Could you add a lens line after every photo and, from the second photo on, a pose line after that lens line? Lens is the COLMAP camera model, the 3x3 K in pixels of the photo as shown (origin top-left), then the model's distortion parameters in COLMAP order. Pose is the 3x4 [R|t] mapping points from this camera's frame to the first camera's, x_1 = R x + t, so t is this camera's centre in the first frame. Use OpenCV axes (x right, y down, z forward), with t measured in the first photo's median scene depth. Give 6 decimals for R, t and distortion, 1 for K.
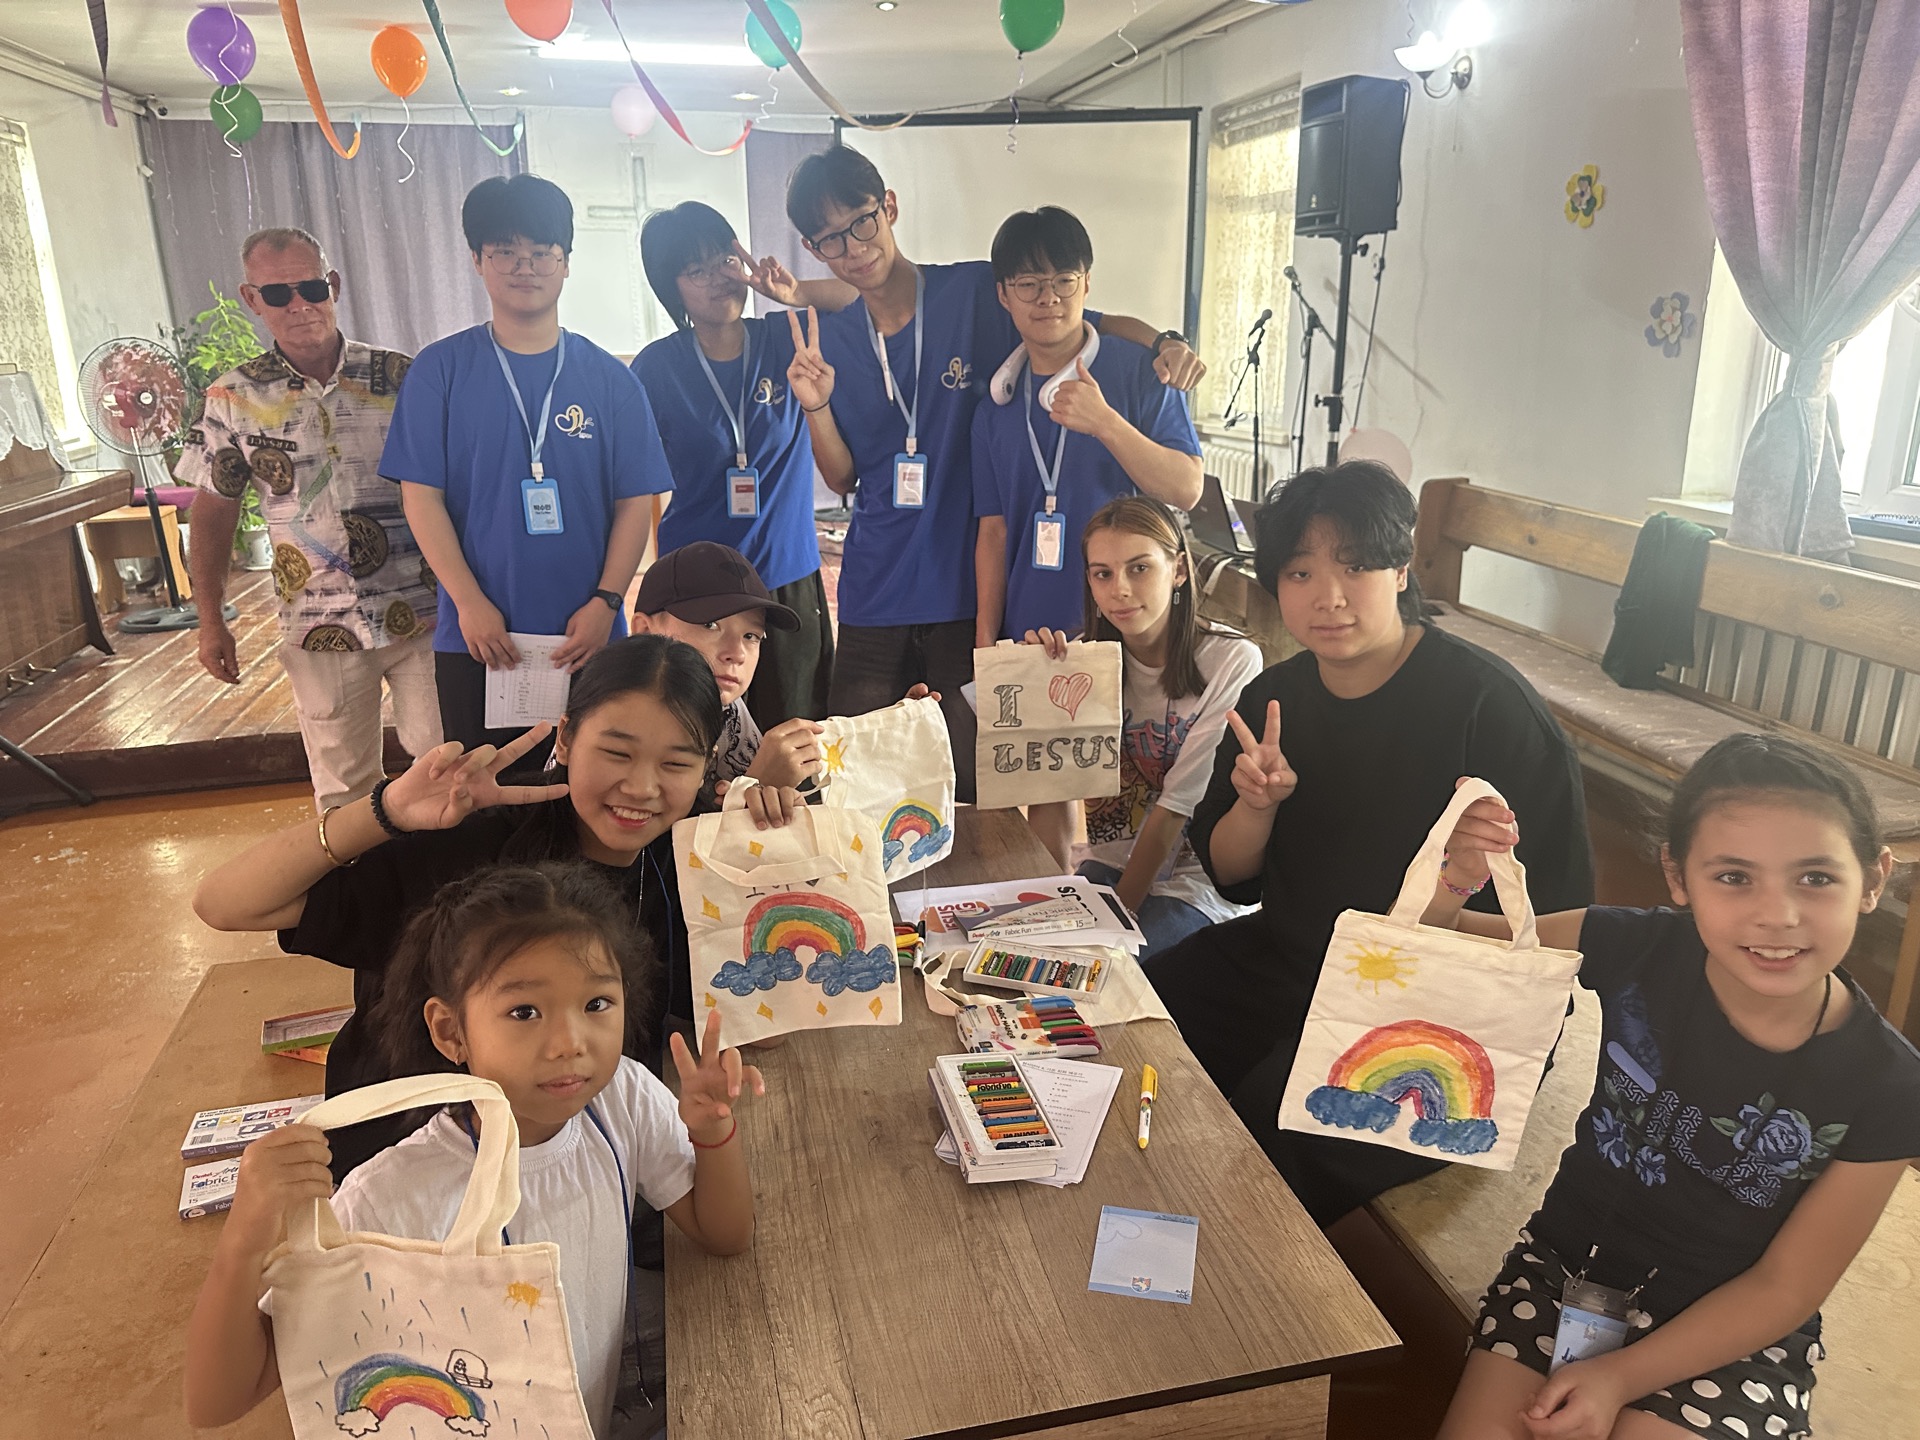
lens RADIAL K [[1356.7, 0, 957.2], [0, 1356.7, 719.9], [0, 0, 1]] dist [0.009902, -0.001096]
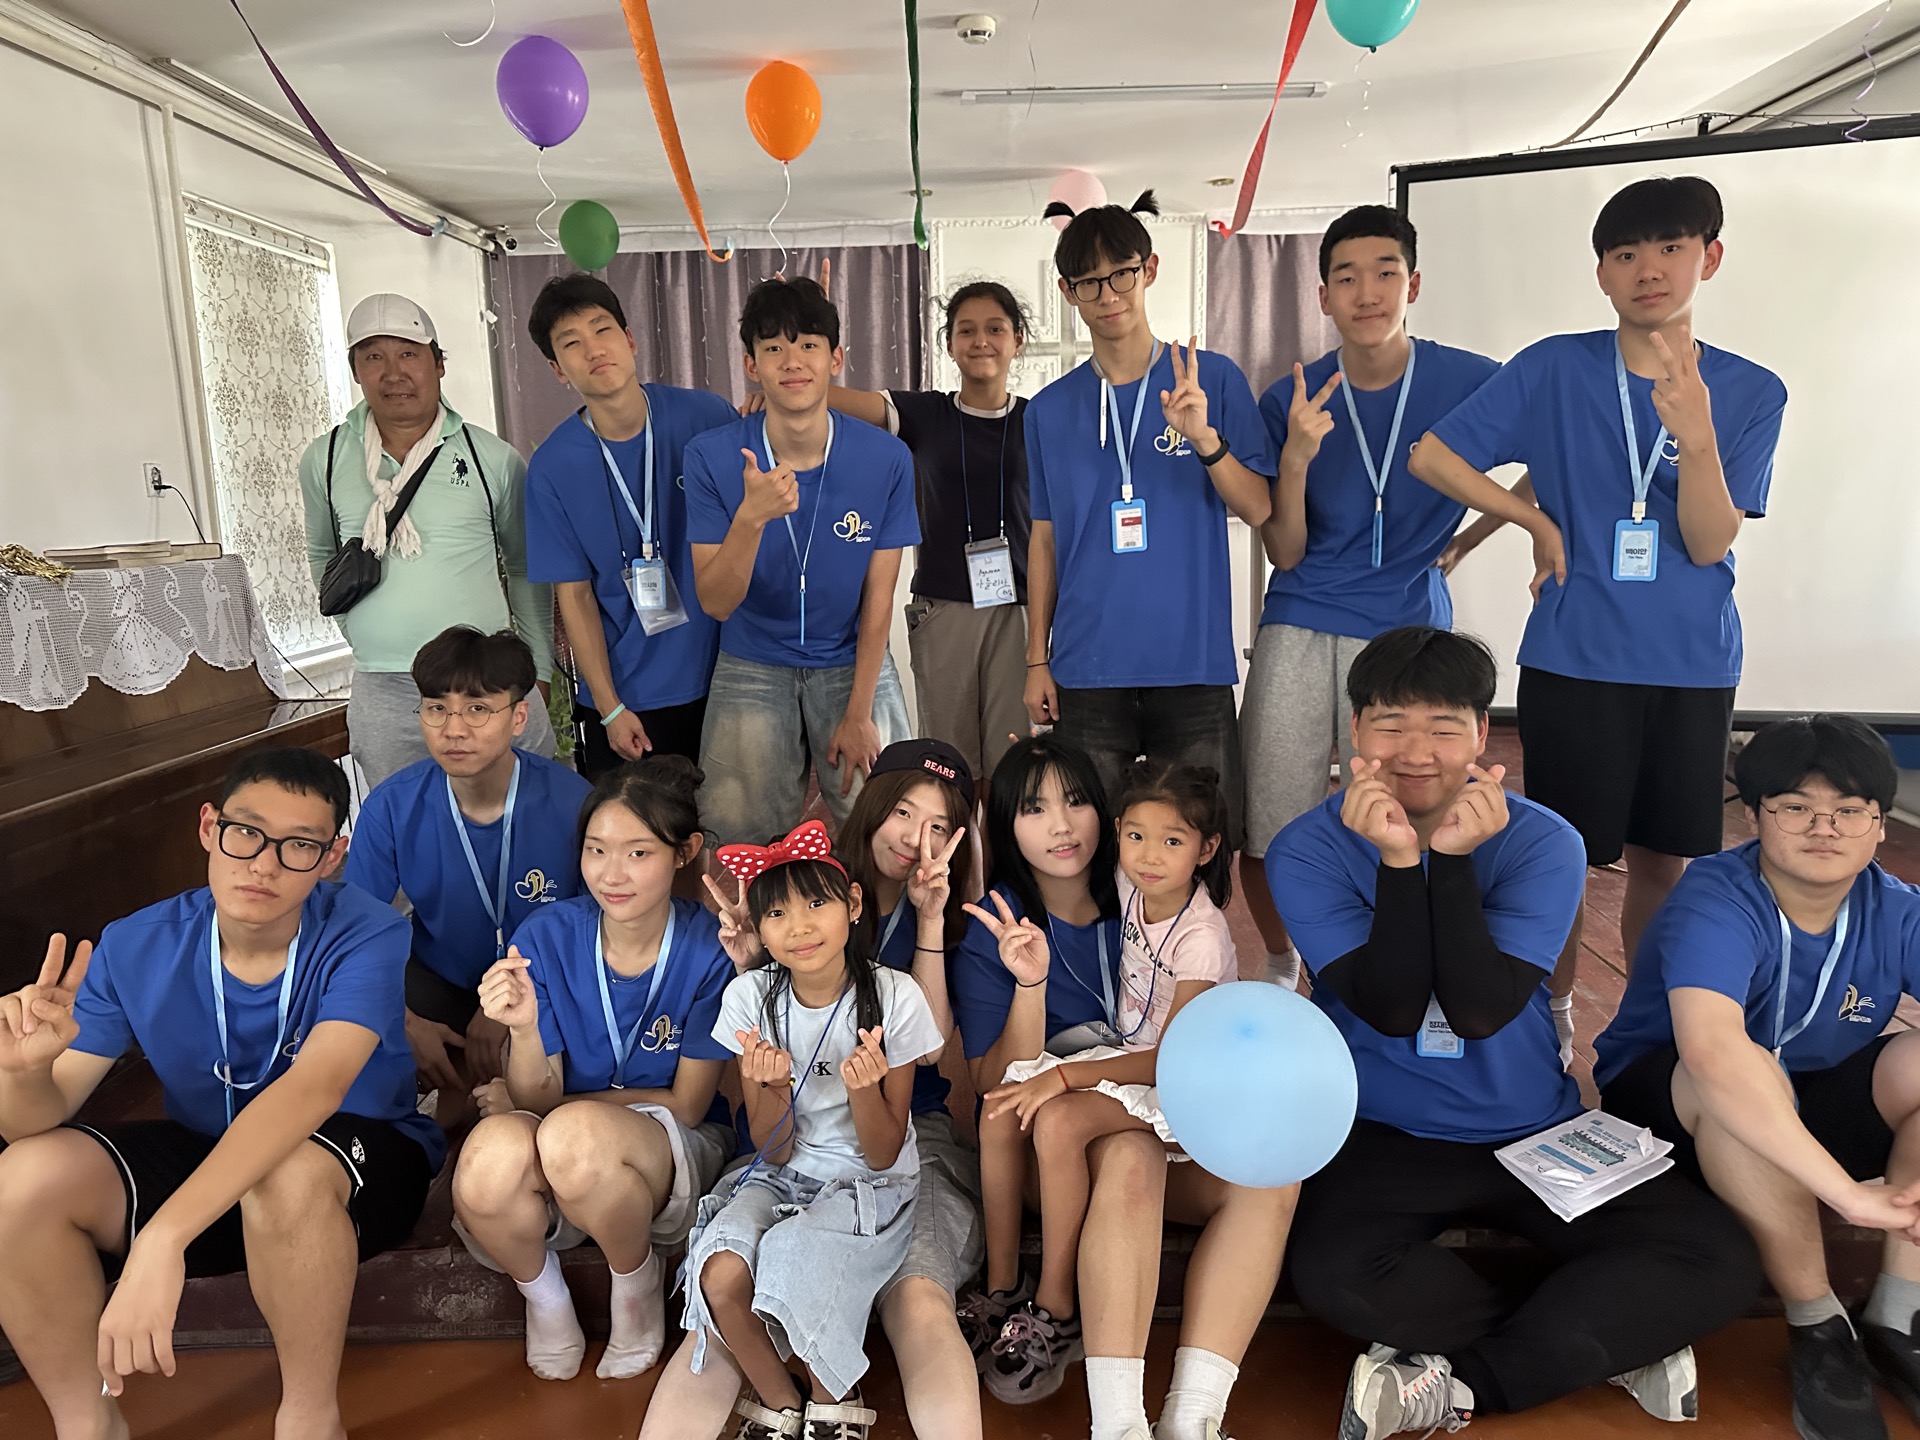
lens RADIAL K [[1356.7, 0, 963.1], [0, 1356.7, 718.6], [0, 0, 1]] dist [0.009902, -0.001096]
pose [[0.973420, 0.026571, -0.227481, -0.147507], [-0.055545, 0.990983, -0.121932, -0.093629], [0.222190, 0.131327, 0.966119, 0.364760]]
